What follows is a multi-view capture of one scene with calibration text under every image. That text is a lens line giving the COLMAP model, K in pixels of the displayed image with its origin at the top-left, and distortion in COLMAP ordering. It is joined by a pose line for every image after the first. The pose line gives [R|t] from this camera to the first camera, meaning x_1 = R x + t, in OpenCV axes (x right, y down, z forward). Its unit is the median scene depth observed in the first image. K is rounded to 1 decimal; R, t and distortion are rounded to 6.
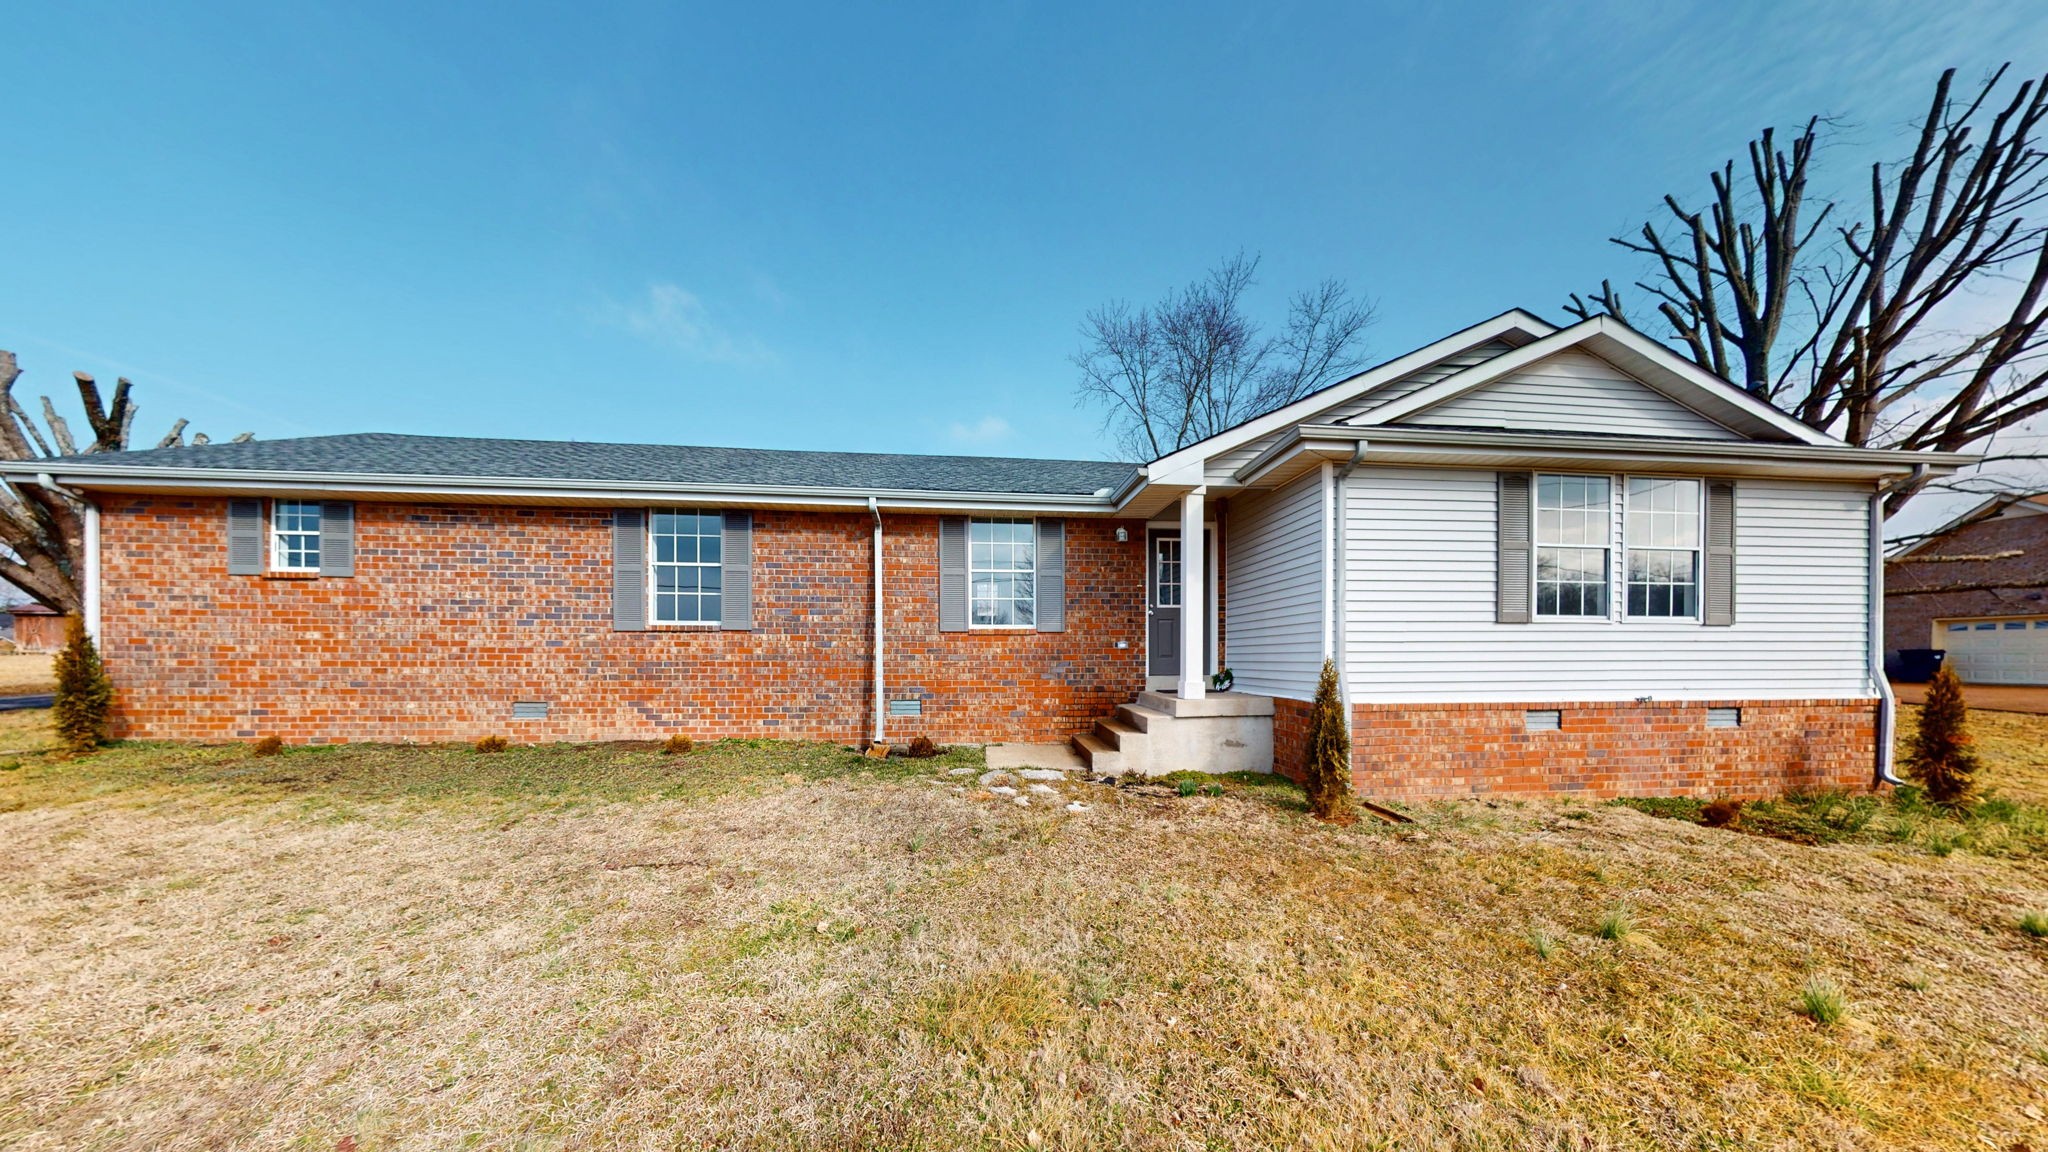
lens RADIAL K [[620.1, 0, 1032.0], [0, 620.1, 665.6], [0, 0, 1]] dist [-0.001648, 0.000372]
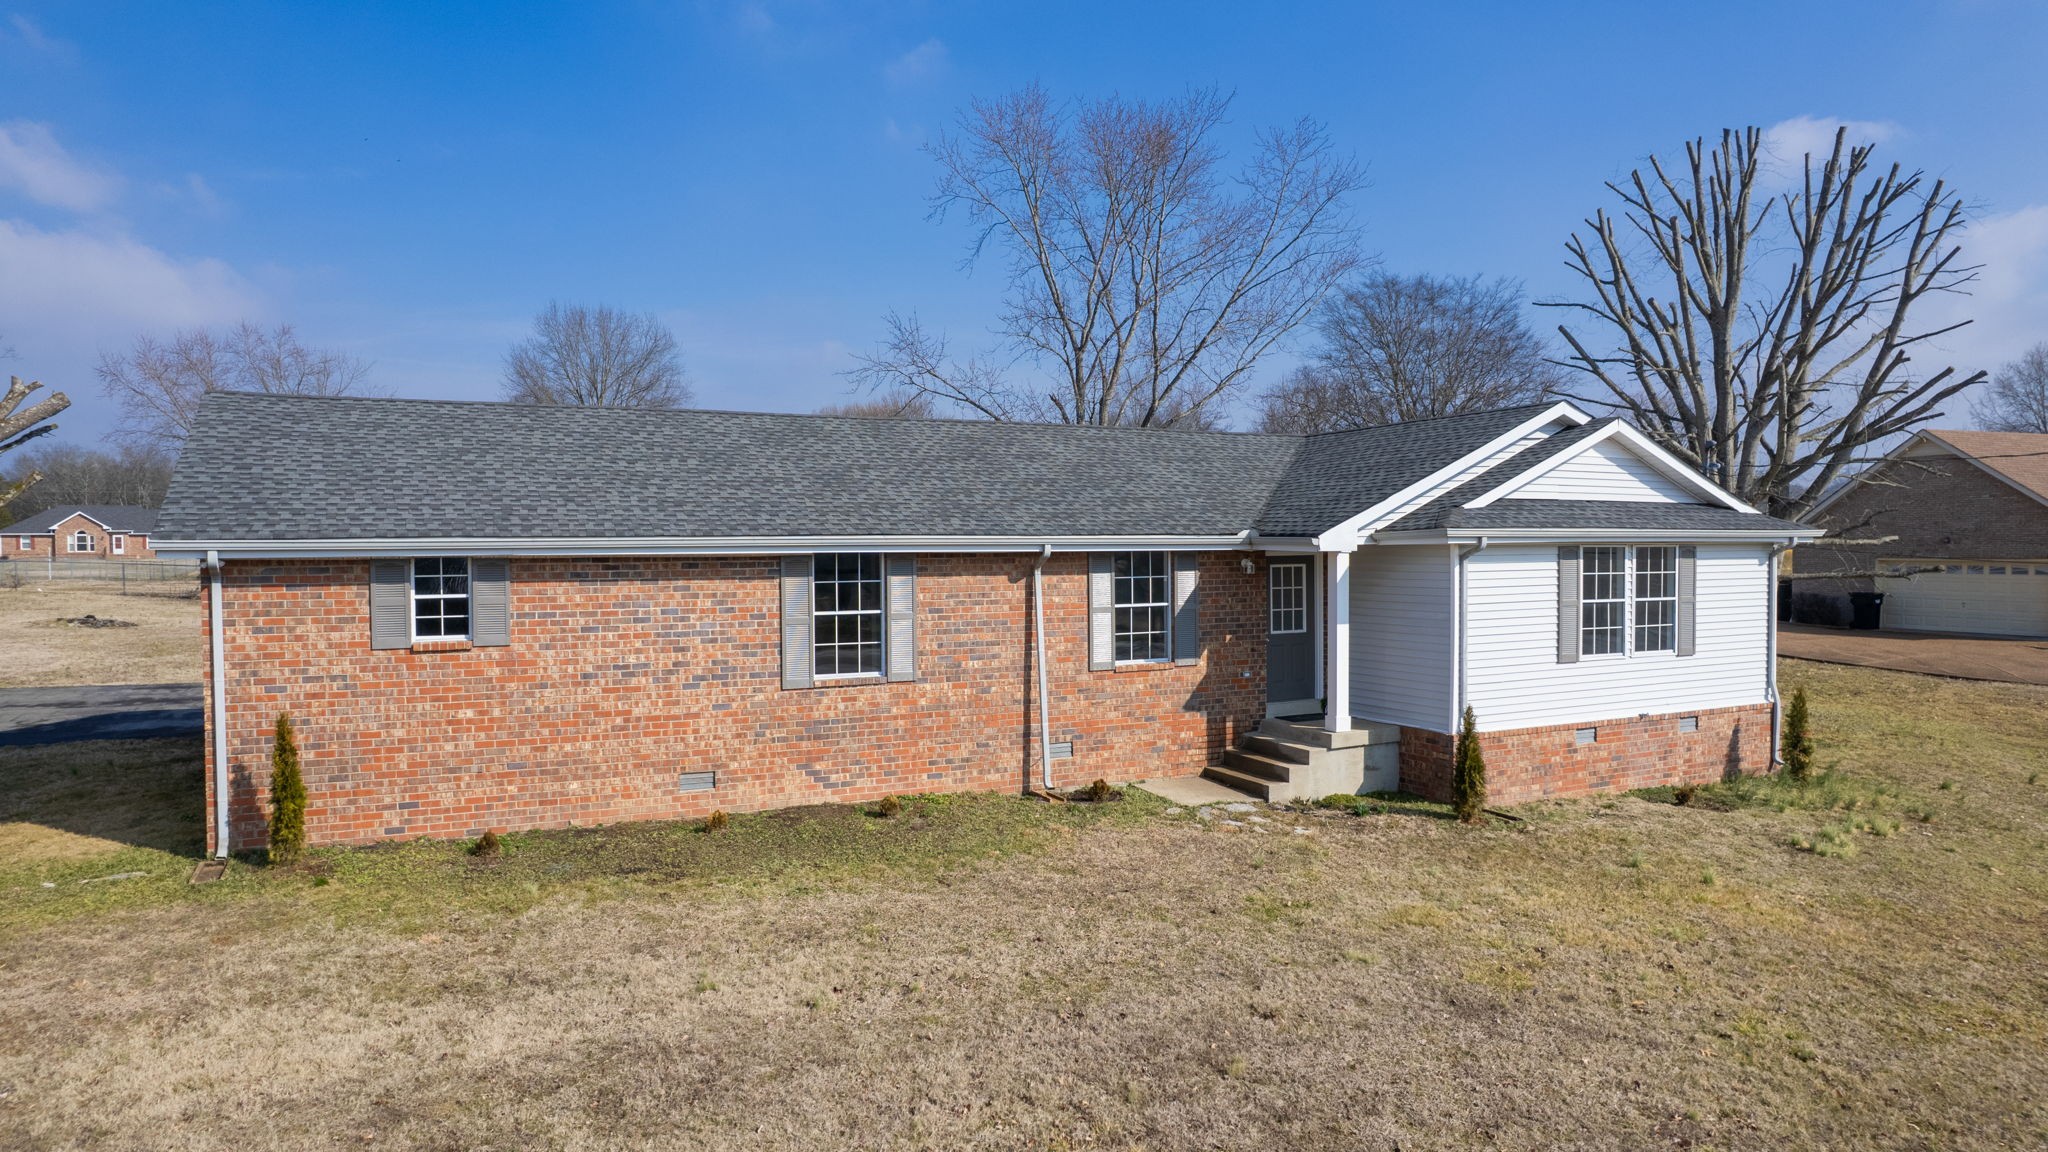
lens RADIAL K [[1314.7, 0, 1033.0], [0, 1314.7, 596.1], [0, 0, 1]] dist [-0.065571, 0.052911]
pose [[0.937697, -0.022126, 0.346749, -1.062047], [0.012964, 0.999503, 0.028721, -0.261938], [-0.347212, -0.022436, 0.937518, -1.017865]]
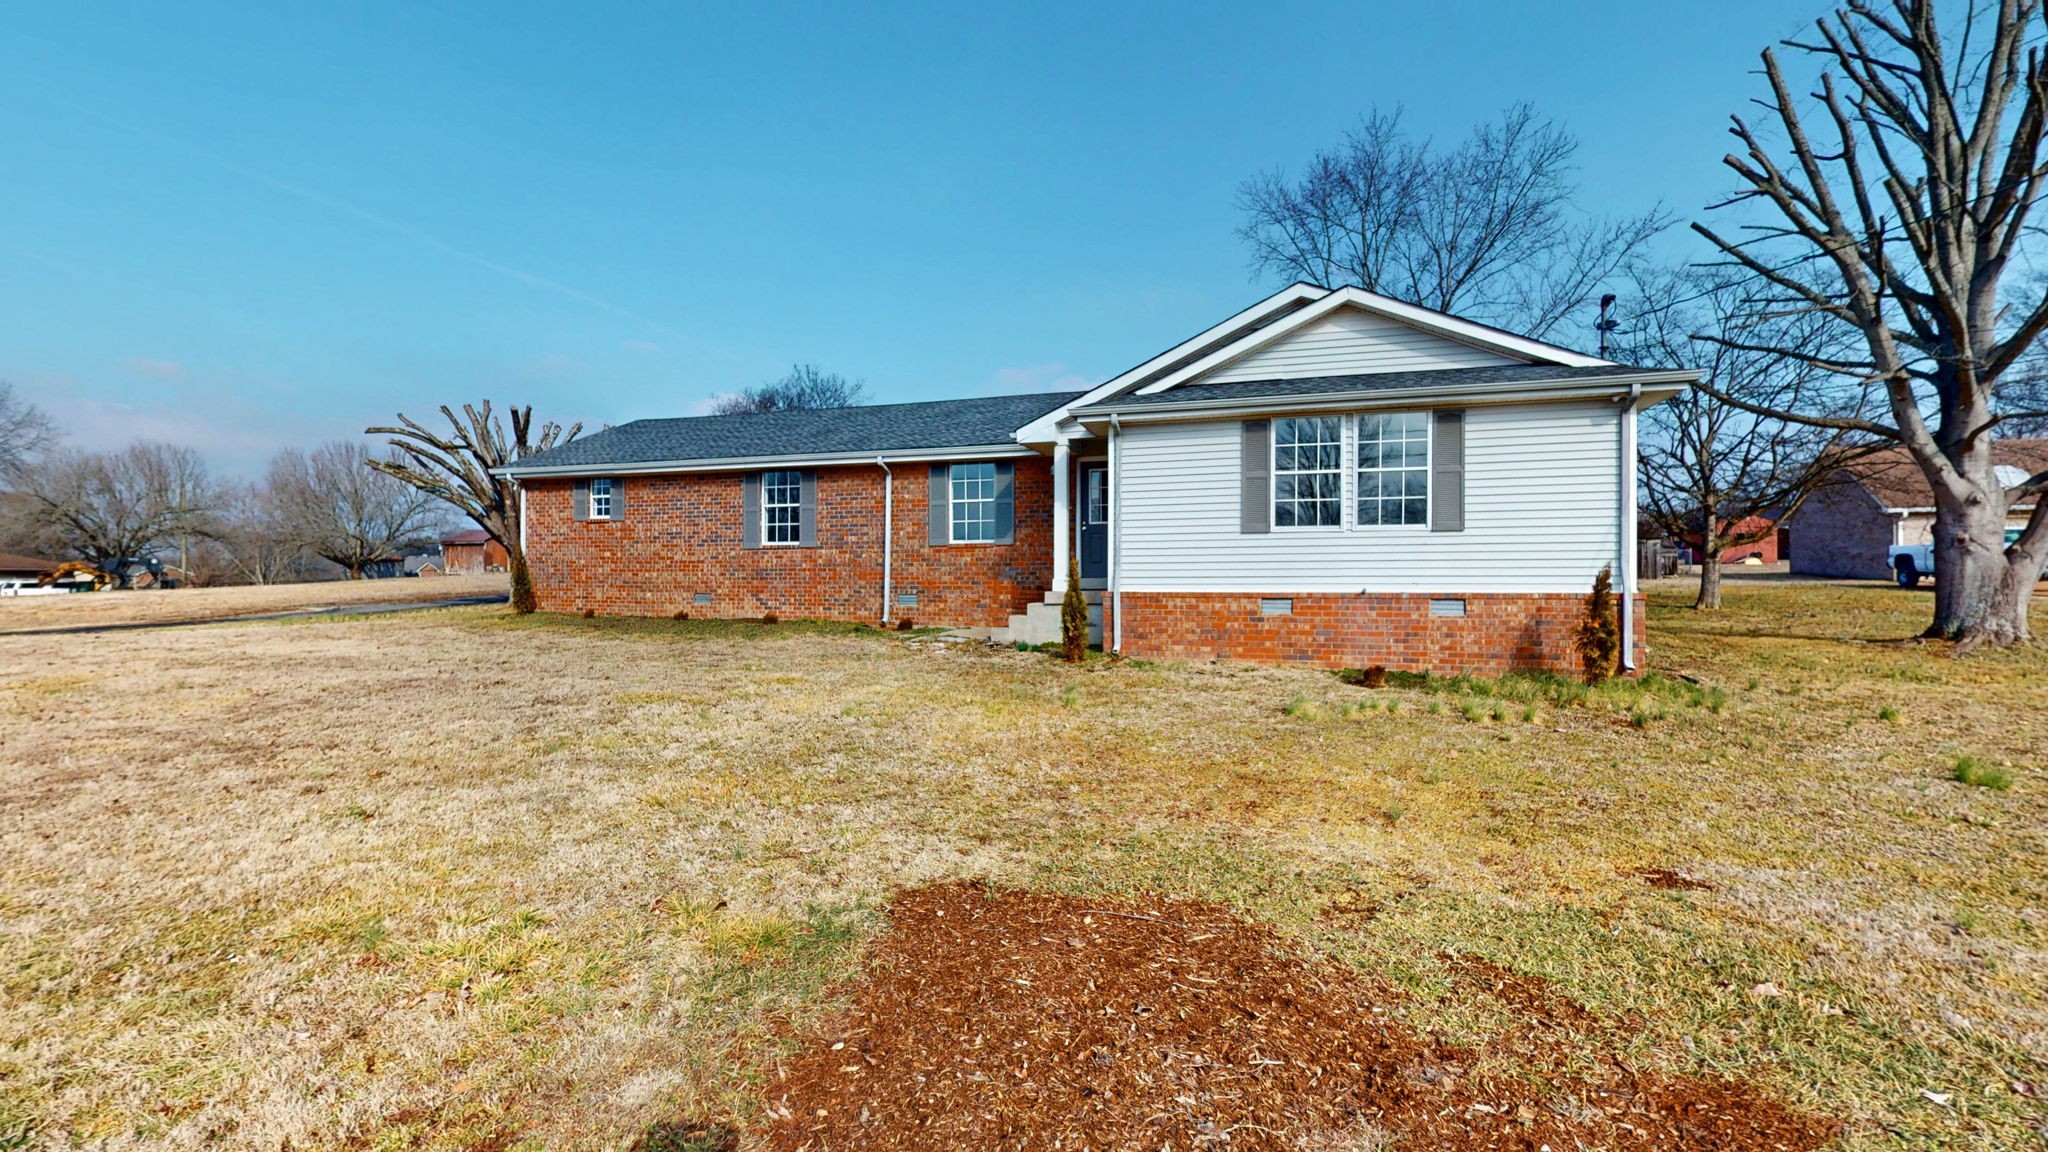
lens RADIAL K [[853.3, 0, 1019.1], [0, 853.3, 583.9], [0, 0, 1]] dist [0.003913, -0.001257]
pose [[0.914722, 0.001443, -0.404081, 0.917212], [-0.004973, 0.999958, -0.007687, 0.049803], [0.404053, 0.009041, 0.914691, -0.768384]]
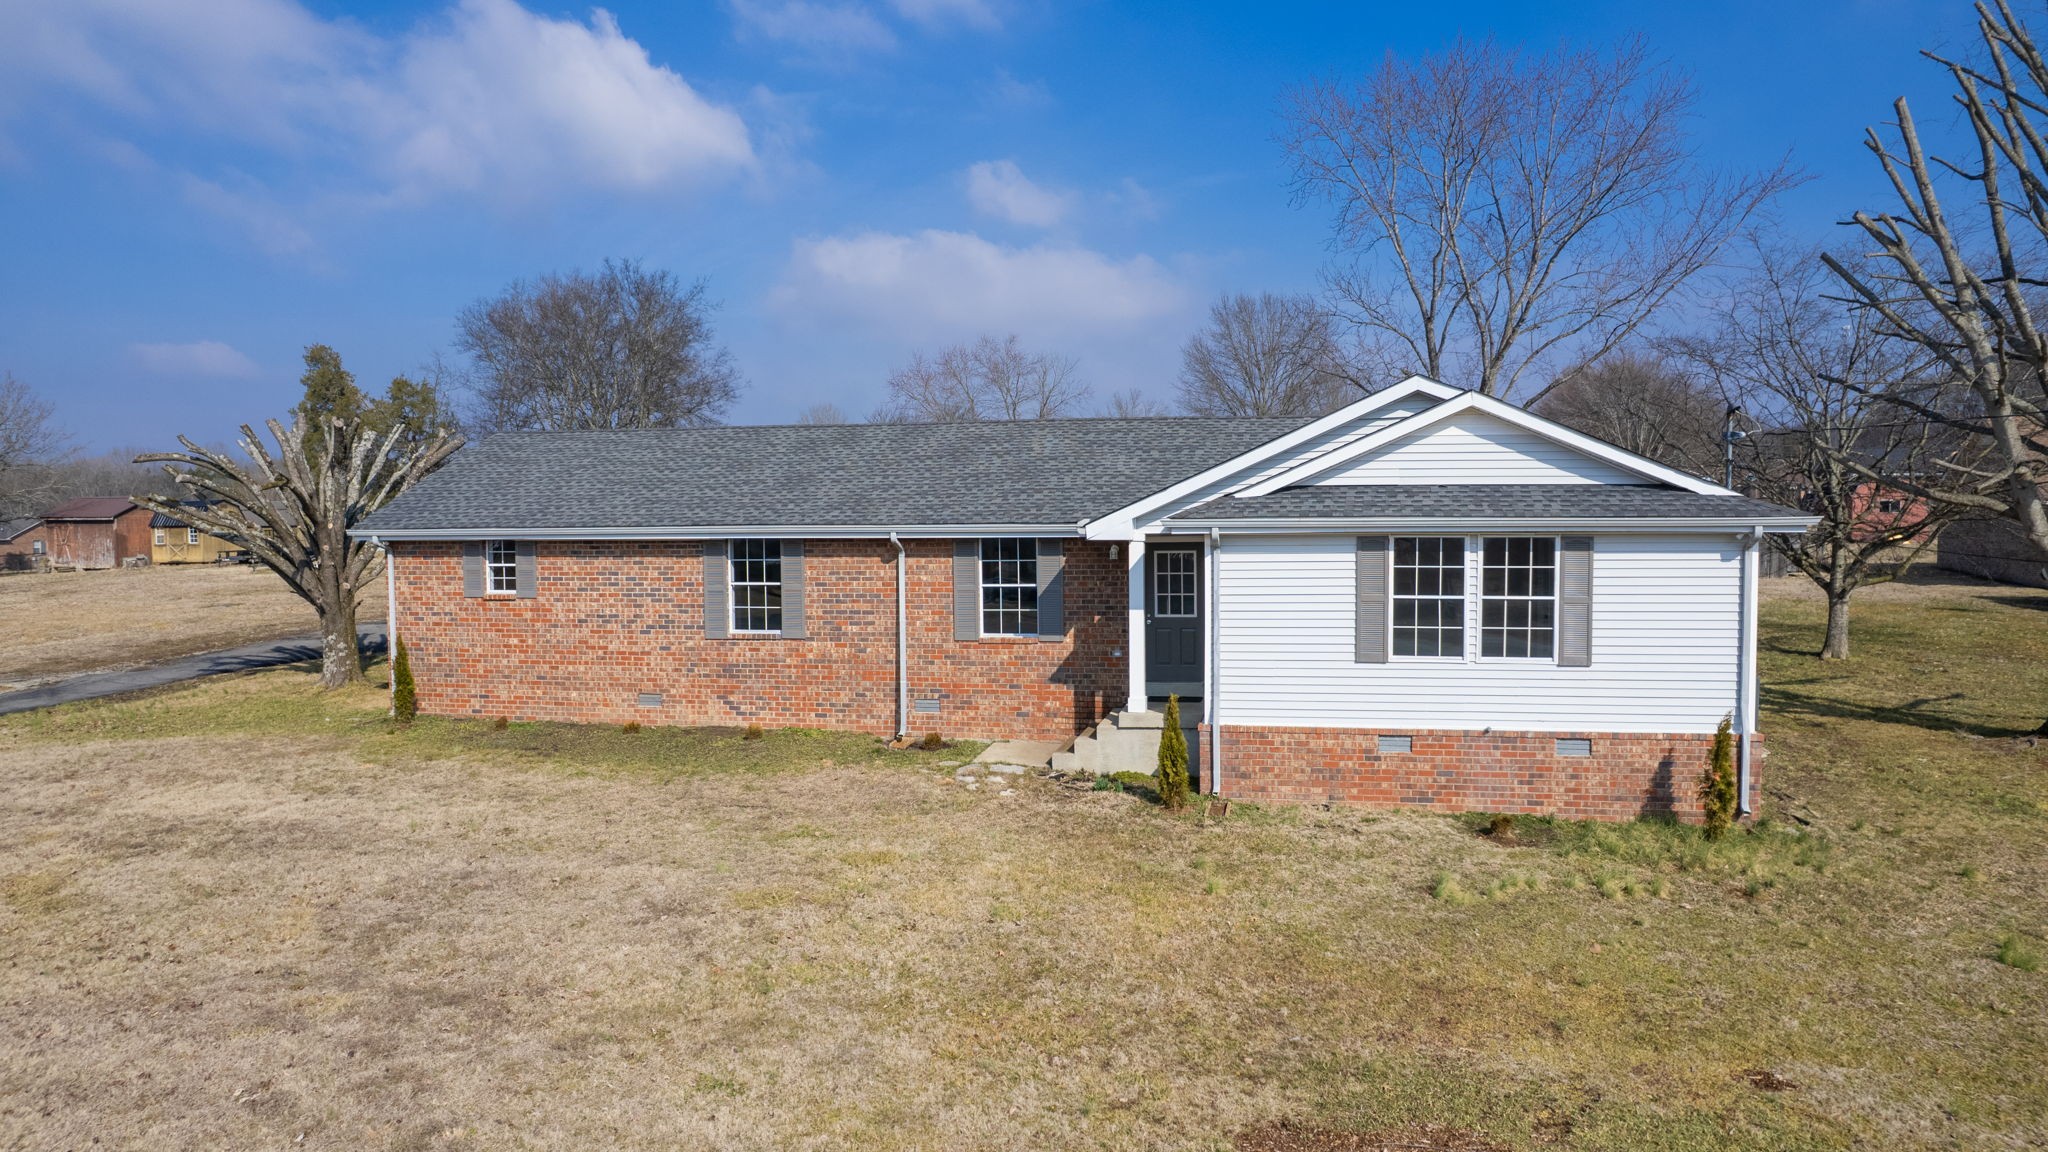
lens RADIAL K [[1314.7, 0, 1019.3], [0, 1314.7, 601.3], [0, 0, 1]] dist [-0.065571, 0.052911]
pose [[0.952319, 0.008993, -0.304970, 0.782252], [0.007246, 0.998617, 0.052074, -0.281820], [0.305017, -0.051801, 0.950937, -1.403069]]
